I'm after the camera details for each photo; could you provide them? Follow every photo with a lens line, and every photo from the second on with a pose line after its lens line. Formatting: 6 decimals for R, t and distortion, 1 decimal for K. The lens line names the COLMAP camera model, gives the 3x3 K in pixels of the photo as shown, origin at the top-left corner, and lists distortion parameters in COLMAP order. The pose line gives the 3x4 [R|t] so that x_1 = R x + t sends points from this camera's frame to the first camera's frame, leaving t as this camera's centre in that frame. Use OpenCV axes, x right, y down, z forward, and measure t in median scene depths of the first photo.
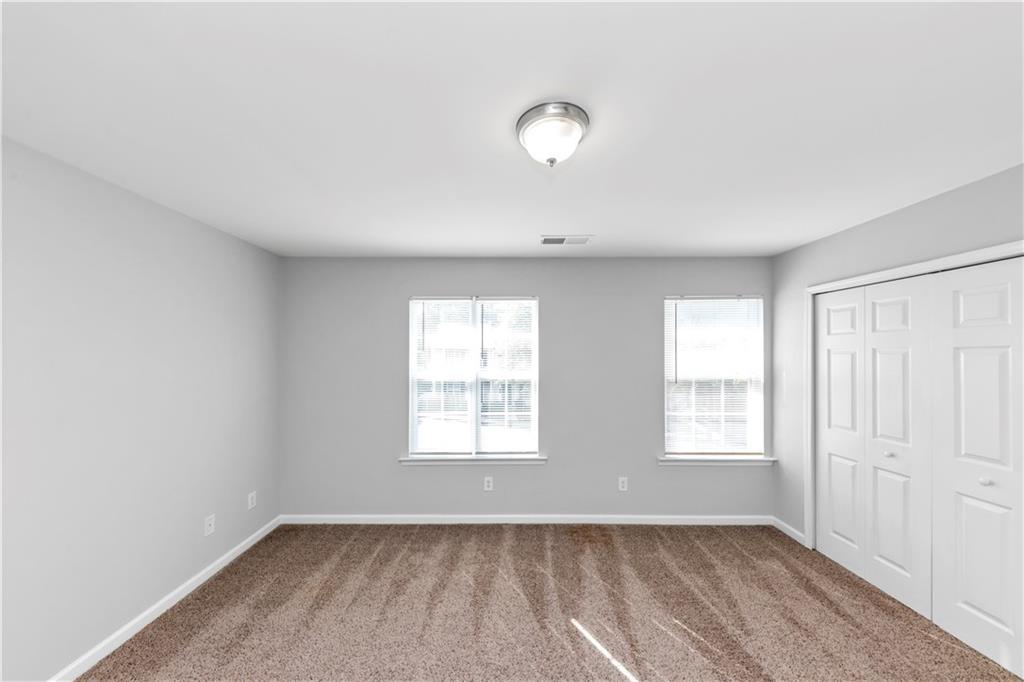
lens RADIAL K [[348.9, 0, 495.6], [0, 348.9, 353.3], [0, 0, 1]] dist [-0.000354, -0.000363]
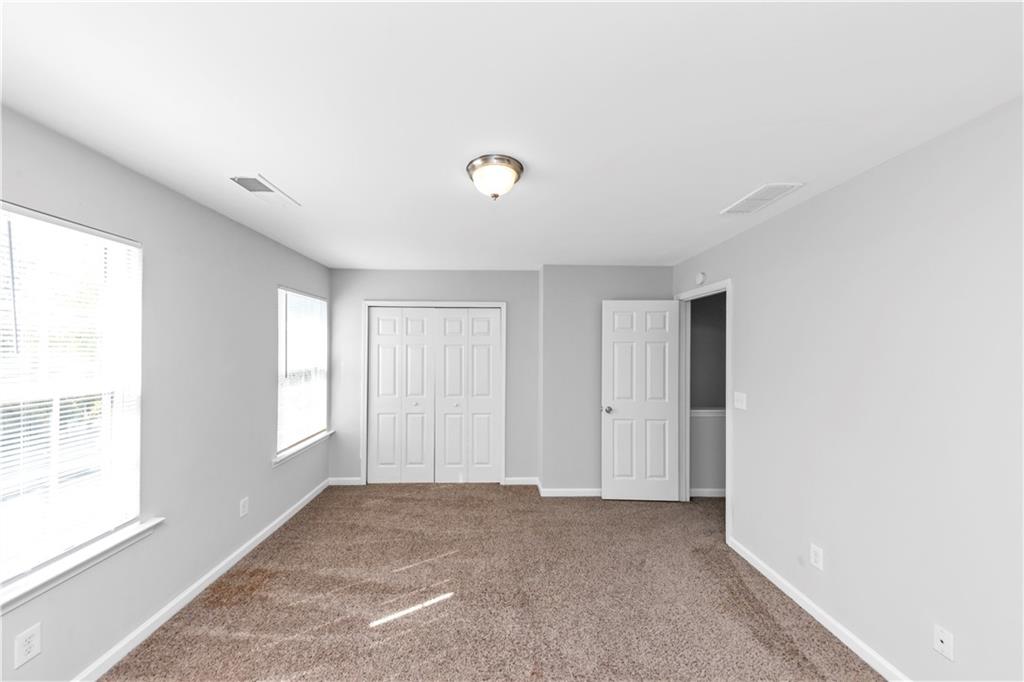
lens RADIAL K [[348.9, 0, 507.4], [0, 348.9, 349.0], [0, 0, 1]] dist [-0.000354, -0.000363]
pose [[-0.055247, 0.003744, 0.998466, -0.571255], [-0.008182, 0.999958, -0.004202, 0.009211], [-0.998439, -0.008402, -0.055214, 0.521078]]
